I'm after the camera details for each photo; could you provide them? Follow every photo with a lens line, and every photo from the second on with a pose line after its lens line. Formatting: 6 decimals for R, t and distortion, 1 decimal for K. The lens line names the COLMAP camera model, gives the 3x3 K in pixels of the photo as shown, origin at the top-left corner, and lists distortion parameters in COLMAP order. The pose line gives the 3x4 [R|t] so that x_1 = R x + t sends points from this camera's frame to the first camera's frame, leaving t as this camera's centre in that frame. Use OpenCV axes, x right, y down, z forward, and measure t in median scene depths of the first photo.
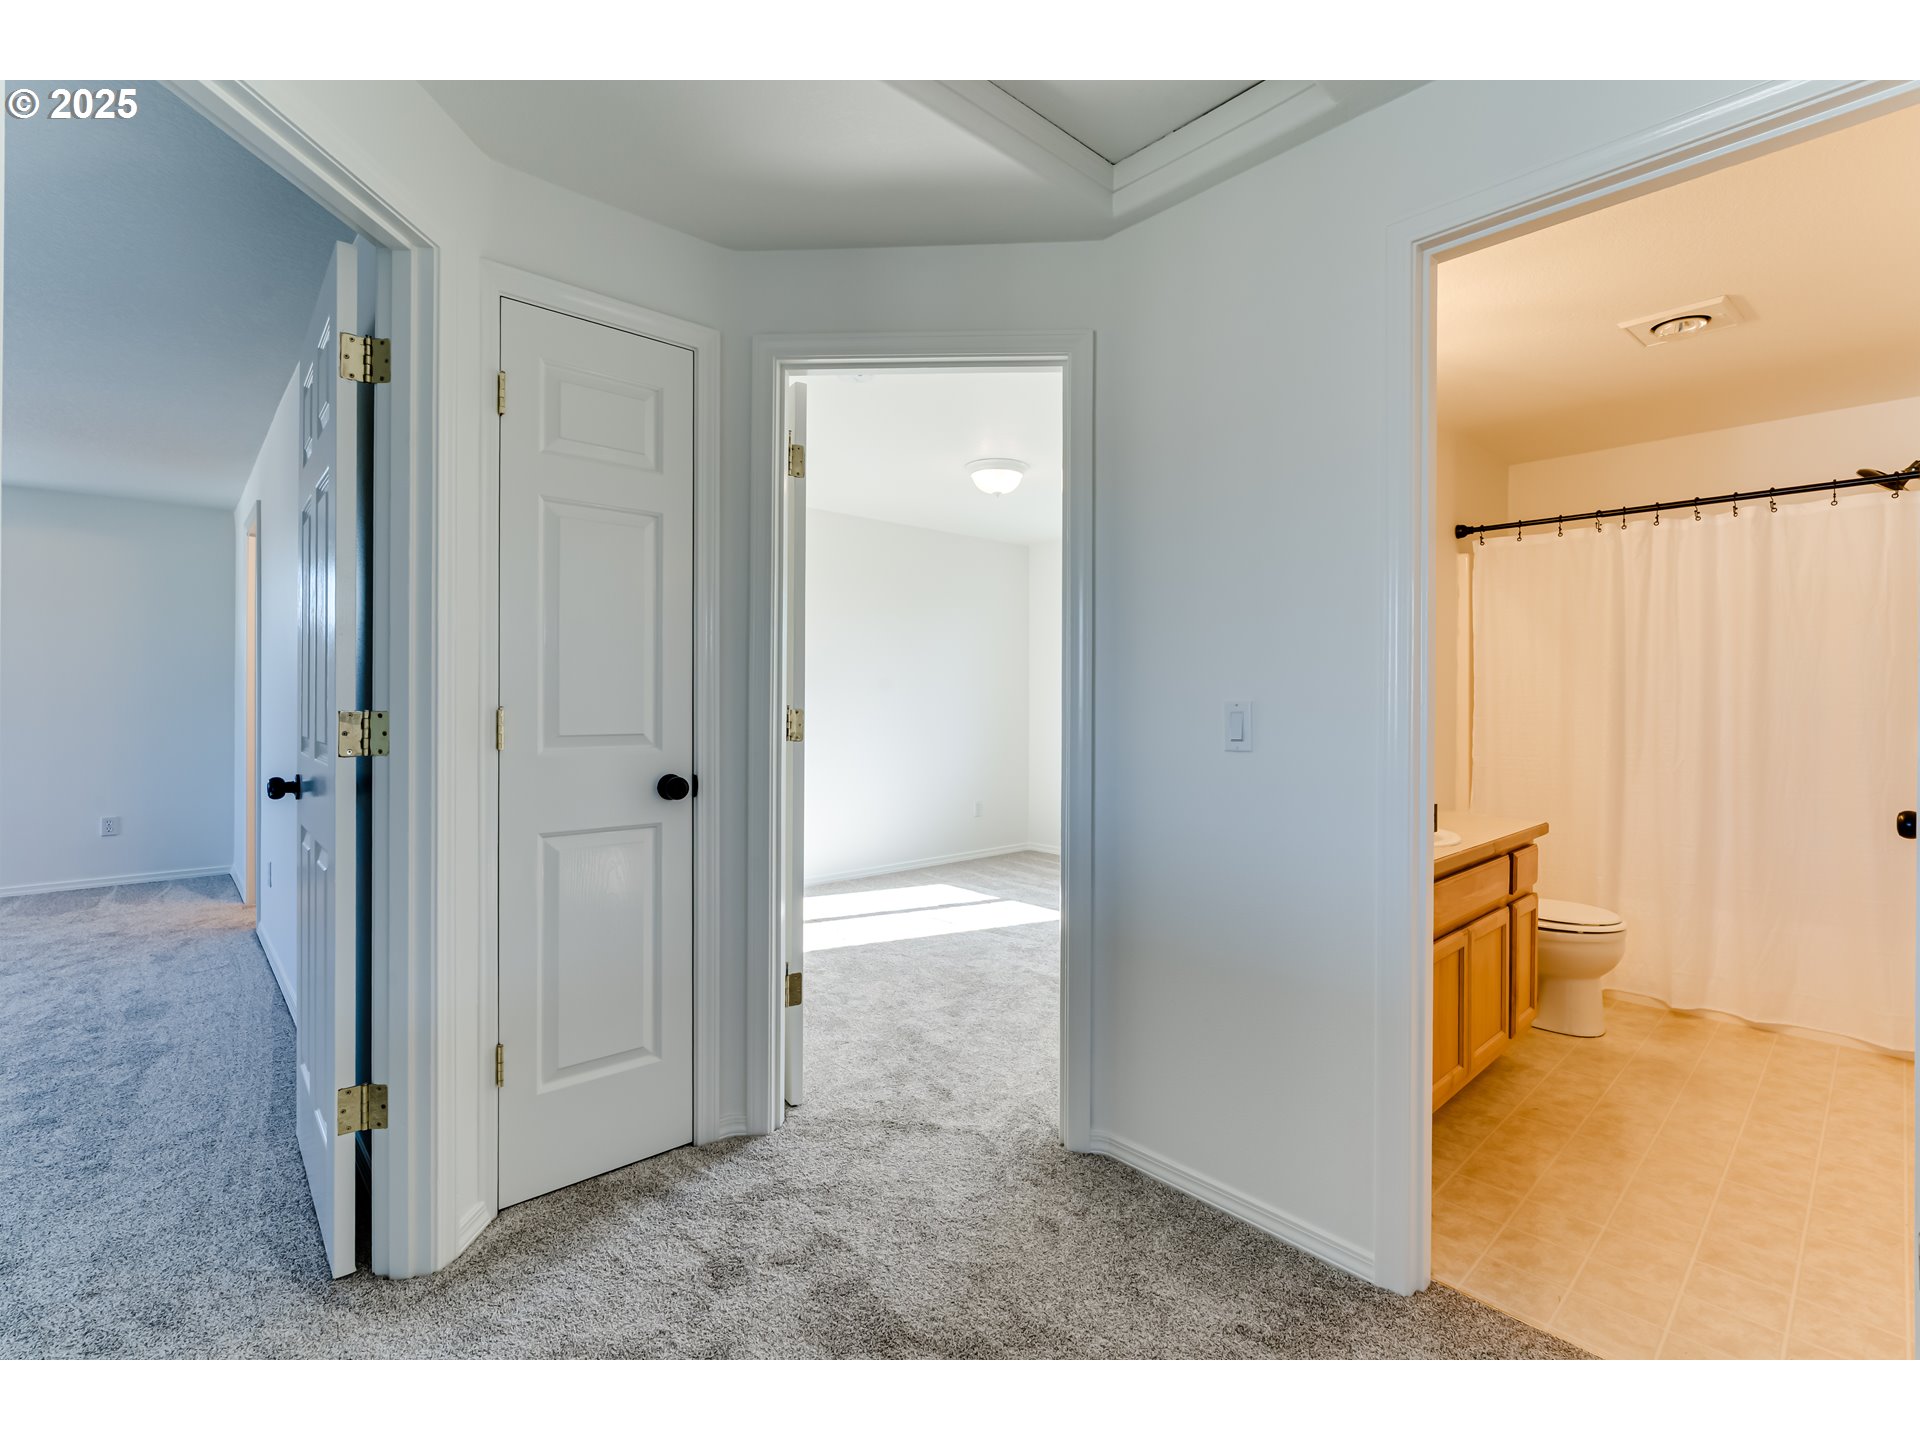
lens RADIAL K [[874.8, 0, 947.0], [0, 874.8, 704.0], [0, 0, 1]] dist [-0.005736, 0.001890]
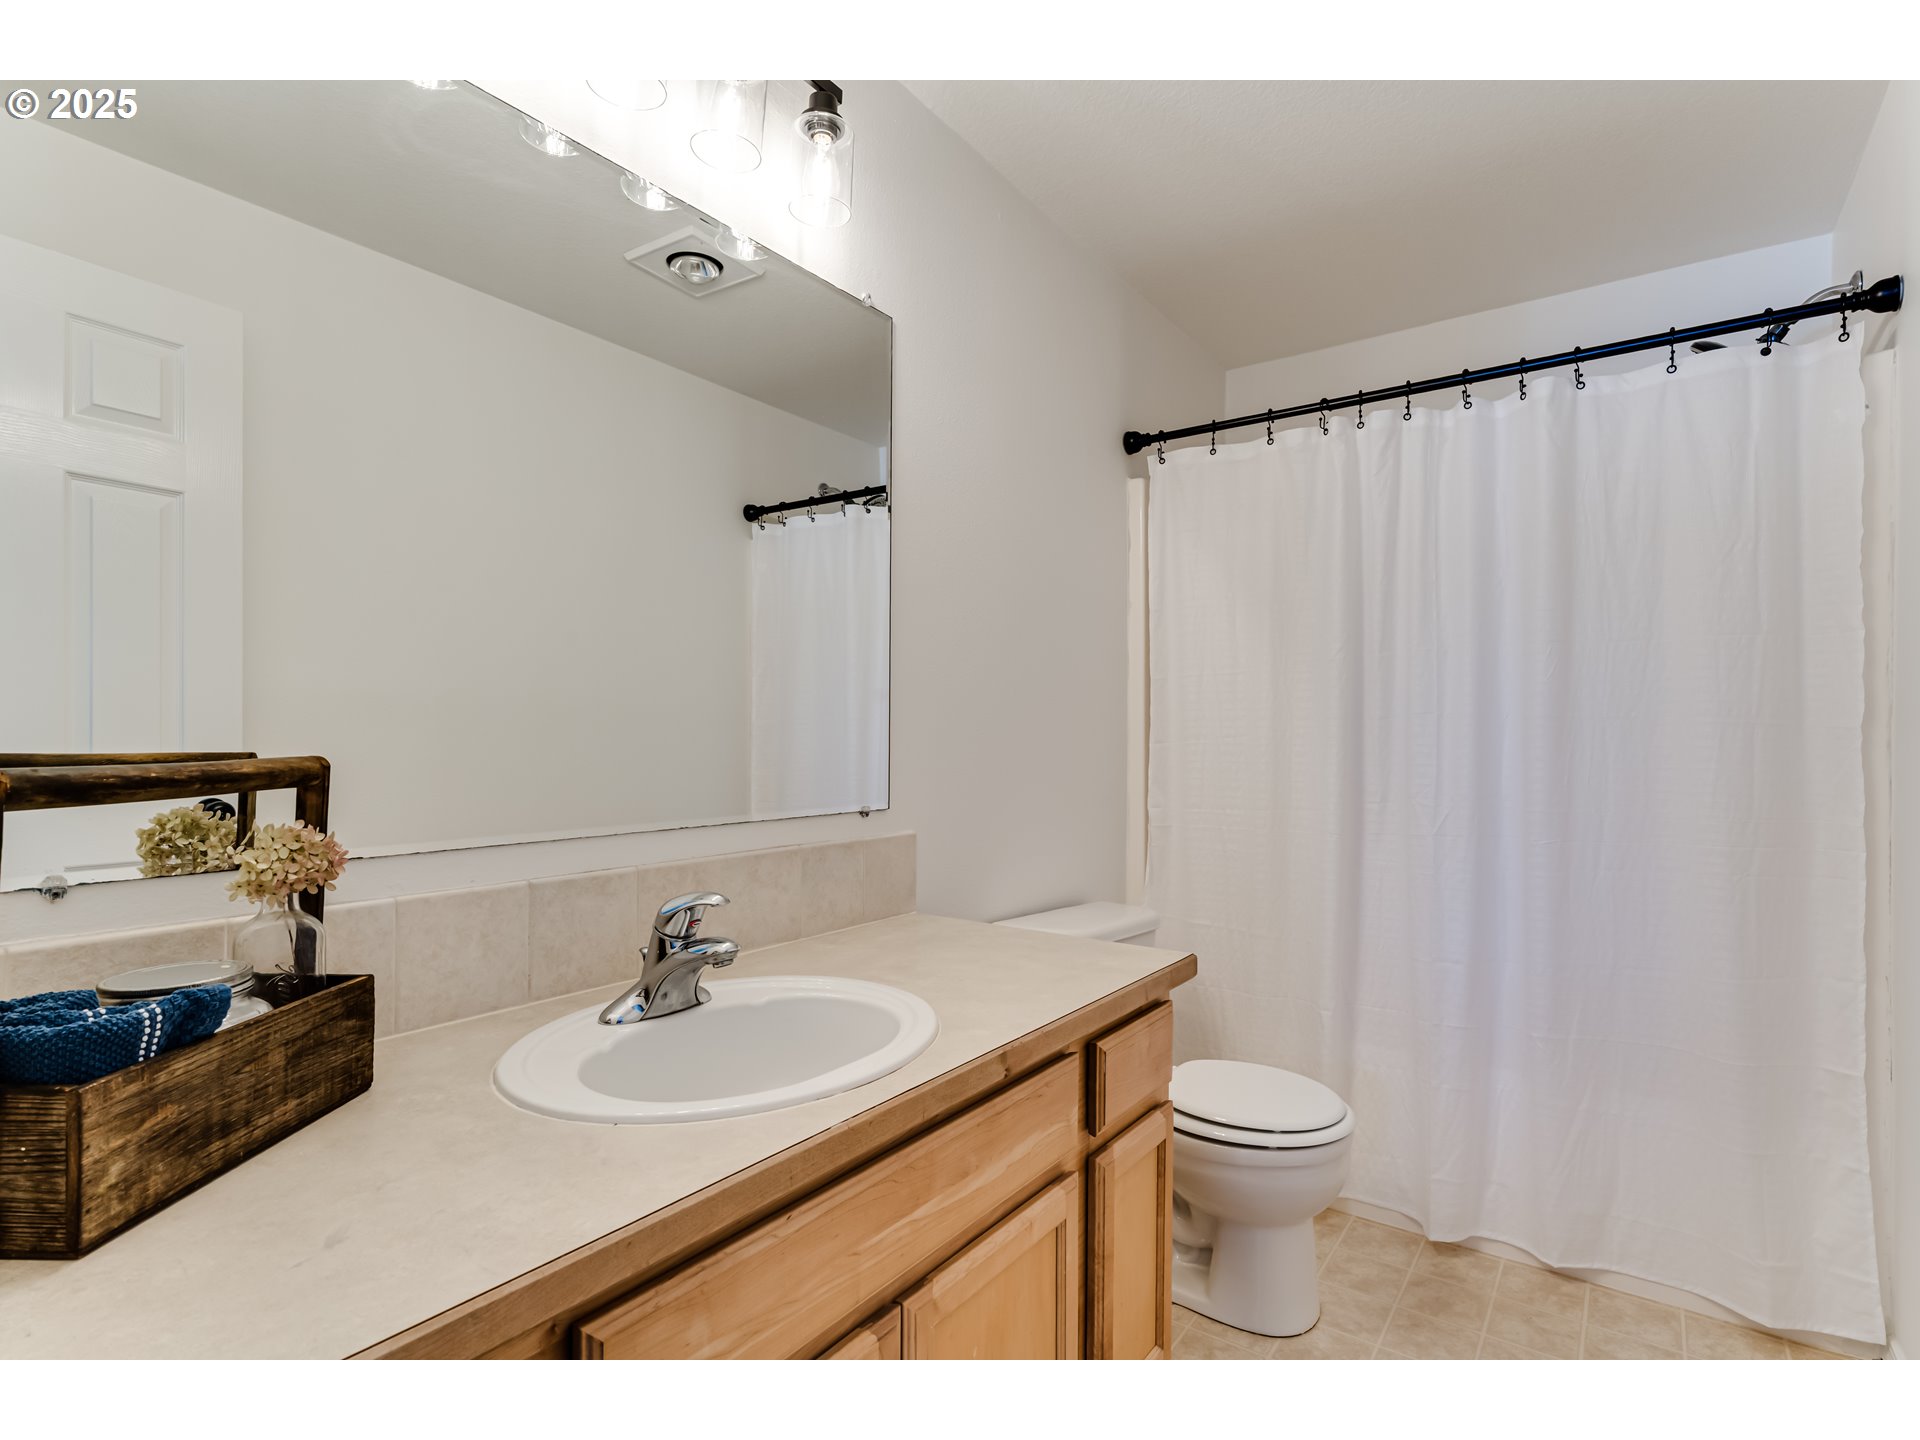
lens RADIAL K [[874.8, 0, 980.2], [0, 874.8, 737.7], [0, 0, 1]] dist [-0.005736, 0.001890]
pose [[0.981744, -0.001310, 0.190201, 0.413682], [0.001819, 0.999995, -0.002497, 0.013402], [-0.190197, 0.002797, 0.981742, 0.470714]]
